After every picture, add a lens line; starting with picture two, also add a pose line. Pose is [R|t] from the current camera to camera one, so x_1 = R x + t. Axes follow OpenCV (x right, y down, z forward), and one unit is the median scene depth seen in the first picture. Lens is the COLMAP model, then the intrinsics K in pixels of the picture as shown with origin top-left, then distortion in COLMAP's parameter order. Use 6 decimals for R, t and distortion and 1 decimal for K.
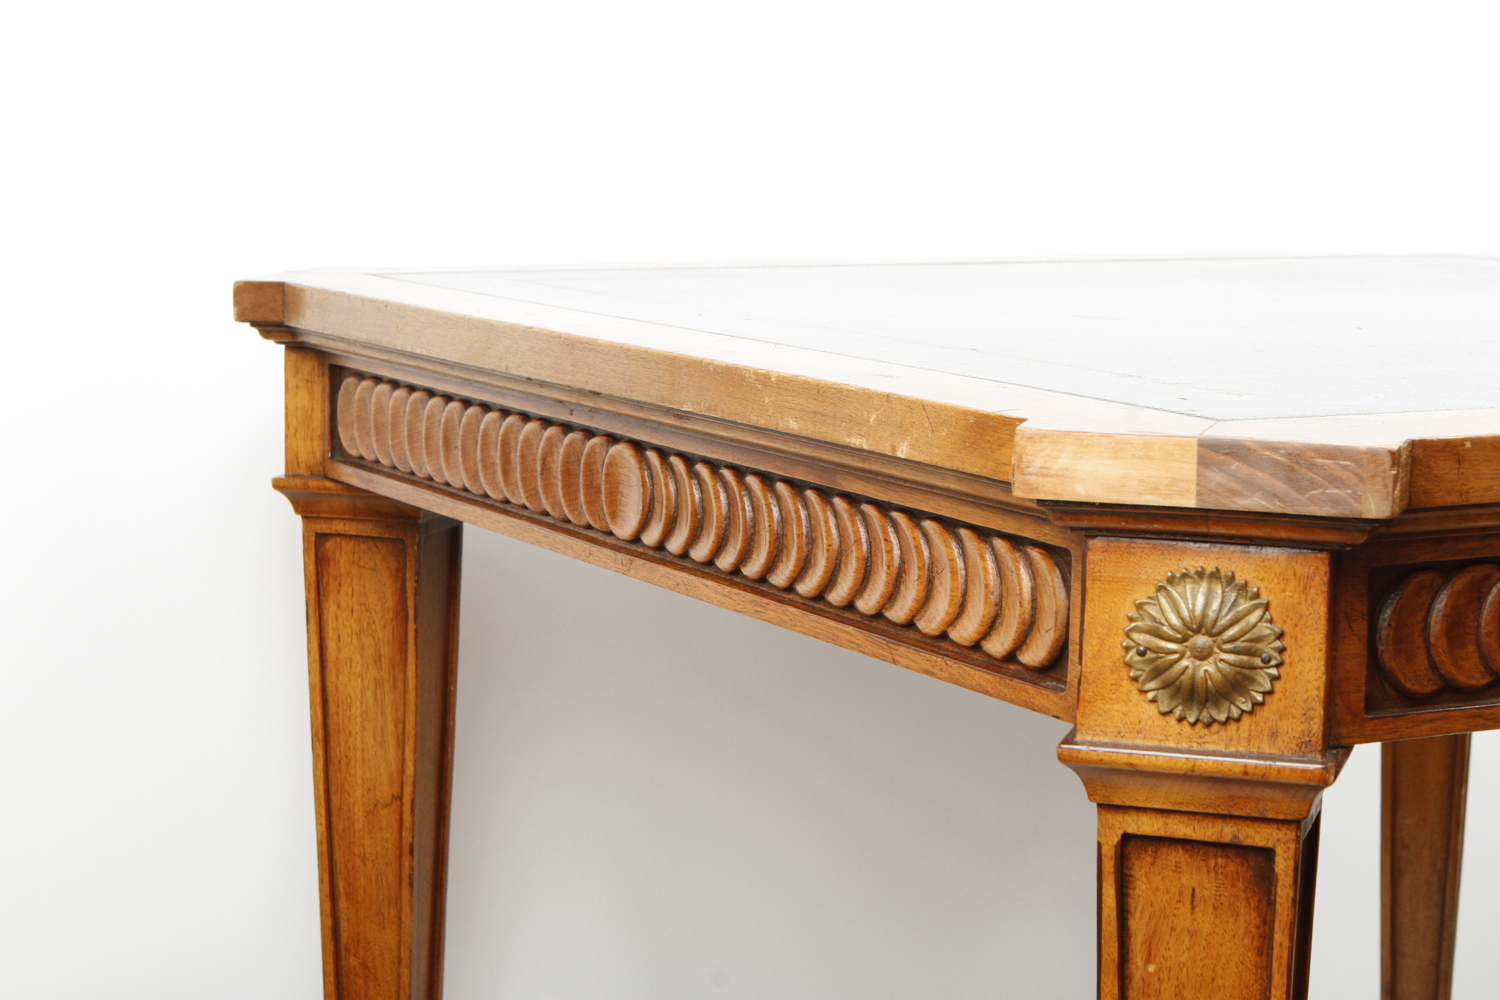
lens RADIAL K [[3214.1, 0, 750.5], [0, 3214.1, 501.7], [0, 0, 1]] dist [-0.009986, 0.000000]
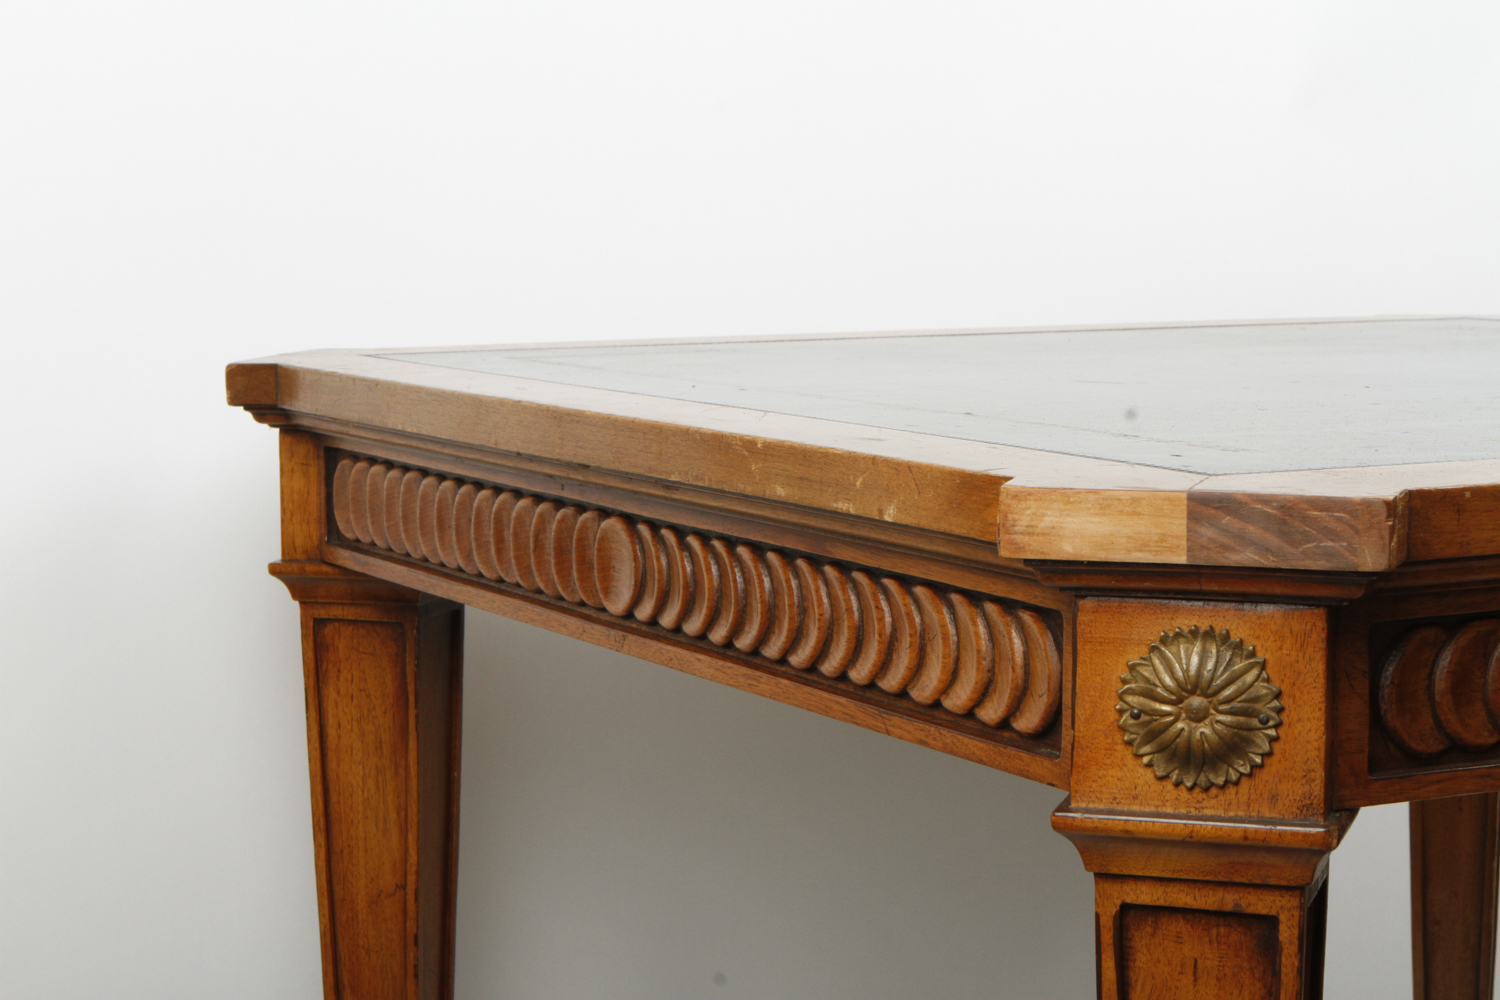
lens RADIAL K [[3213.4, 0, 751.9], [0, 3213.4, 495.4], [0, 0, 1]] dist [-0.007339, 0.000000]
pose [[0.999752, -0.018433, -0.012474, 0.018852], [0.018030, 0.999337, -0.031631, 0.008949], [0.013049, 0.031399, 0.999422, 0.027569]]
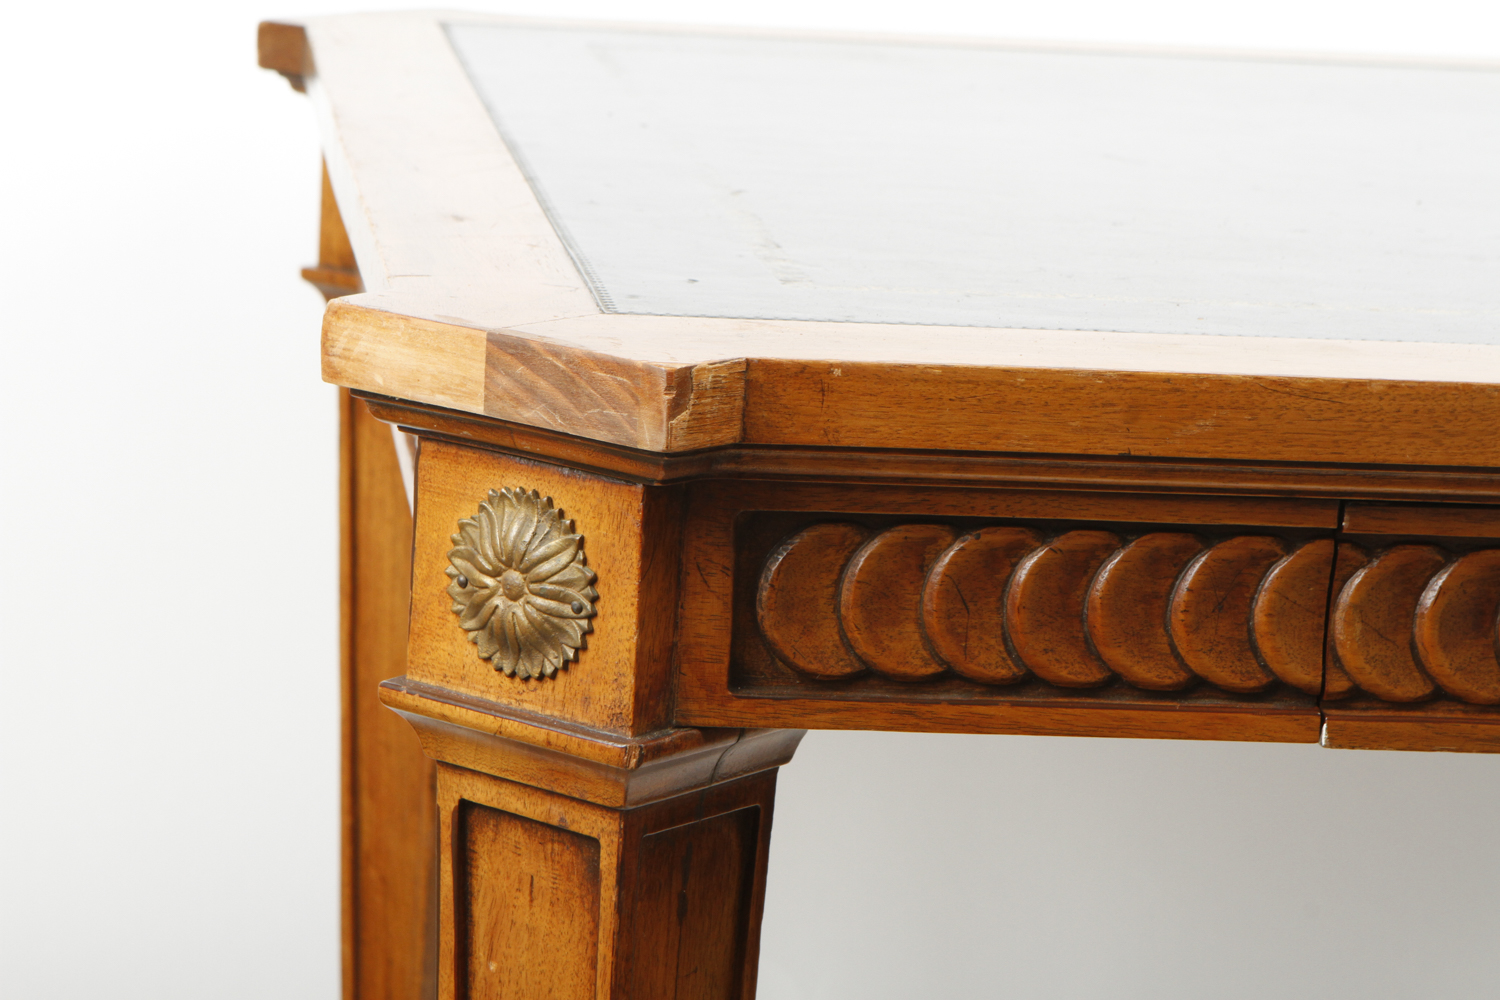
lens RADIAL K [[4666.7, 0, 745.6], [0, 4666.7, 501.2], [0, 0, 1]] dist [0.259548, 0.000000]
pose [[0.930345, 0.108358, -0.350309, 0.592376], [-0.090444, 0.993635, 0.067151, -0.059746], [0.355356, -0.030790, 0.934224, -0.094267]]
